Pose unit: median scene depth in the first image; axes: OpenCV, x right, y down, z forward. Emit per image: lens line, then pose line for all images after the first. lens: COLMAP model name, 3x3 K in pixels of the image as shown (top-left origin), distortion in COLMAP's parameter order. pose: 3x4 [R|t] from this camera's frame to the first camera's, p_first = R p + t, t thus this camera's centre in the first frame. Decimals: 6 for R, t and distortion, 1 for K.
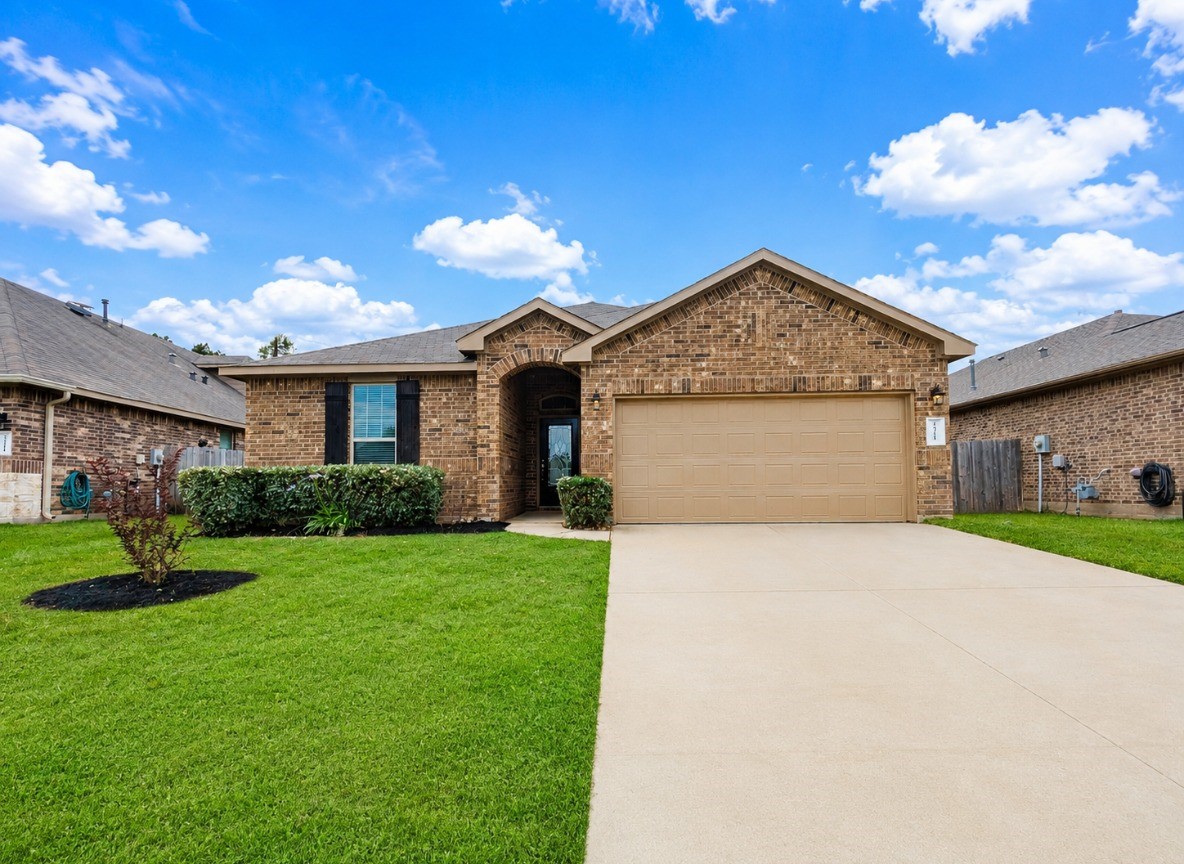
lens RADIAL K [[578.7, 0, 589.4], [0, 578.7, 458.2], [0, 0, 1]] dist [-0.002351, -0.000761]
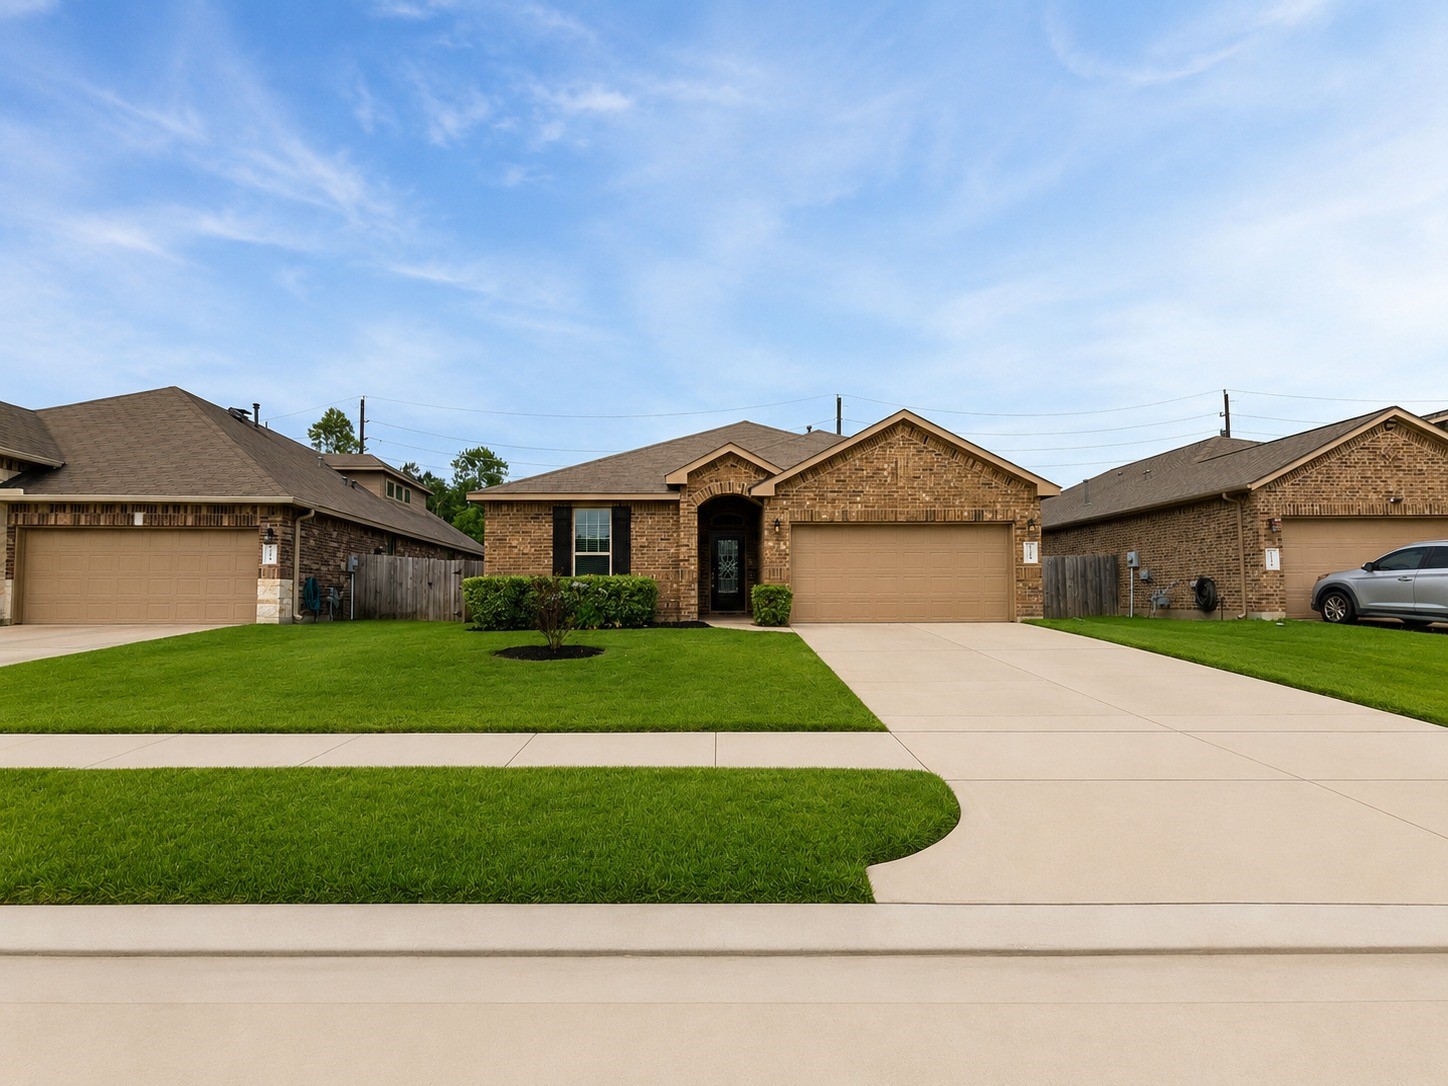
lens RADIAL K [[702.4, 0, 749.8], [0, 702.4, 542.0], [0, 0, 1]] dist [-0.000774, -0.000043]
pose [[0.995521, 0.012138, 0.093758, -0.185126], [-0.009584, 0.999572, -0.027642, -0.020253], [-0.094054, 0.026619, 0.995211, -0.519949]]
